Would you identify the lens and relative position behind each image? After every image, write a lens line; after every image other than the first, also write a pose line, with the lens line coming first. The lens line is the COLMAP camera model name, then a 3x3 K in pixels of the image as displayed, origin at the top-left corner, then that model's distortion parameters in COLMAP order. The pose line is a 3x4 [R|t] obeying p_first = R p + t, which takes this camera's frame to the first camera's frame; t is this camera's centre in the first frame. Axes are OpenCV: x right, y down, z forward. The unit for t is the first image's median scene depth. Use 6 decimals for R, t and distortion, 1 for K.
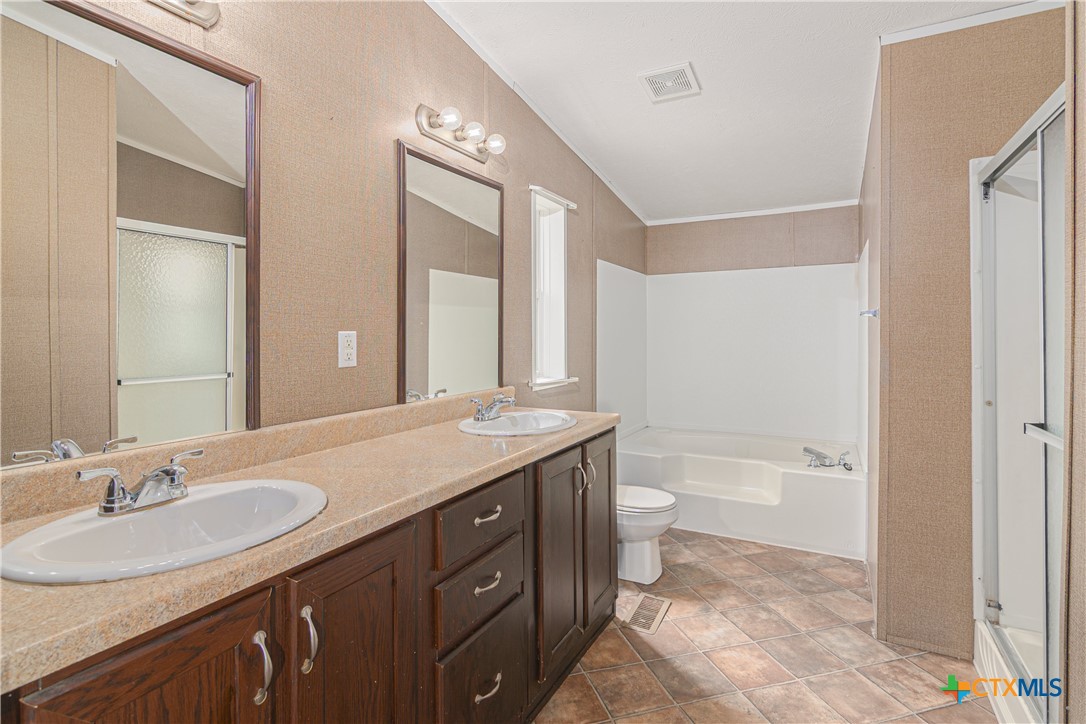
lens RADIAL K [[522.9, 0, 566.7], [0, 522.9, 338.4], [0, 0, 1]] dist [0.024030, -0.000115]
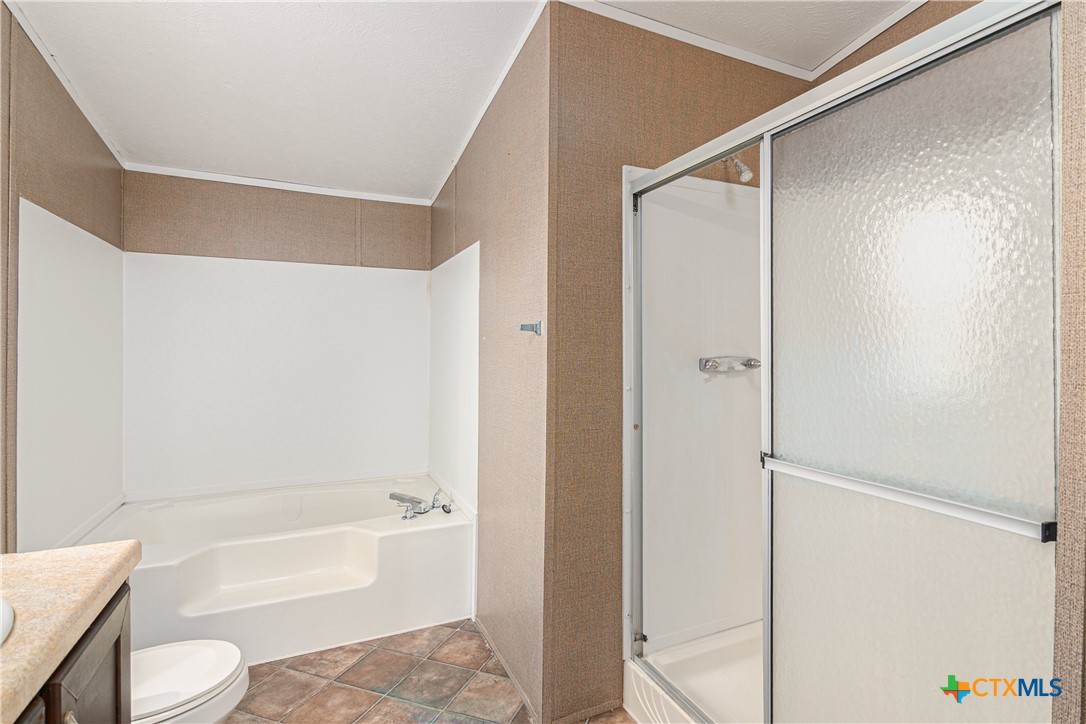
lens RADIAL K [[524.2, 0, 556.2], [0, 524.2, 347.0], [0, 0, 1]] dist [-0.005341, -0.000228]
pose [[0.614692, 0.005820, 0.788745, -0.023682], [0.000946, 0.999967, -0.008116, -0.009433], [-0.788766, 0.005735, 0.614666, 0.396013]]
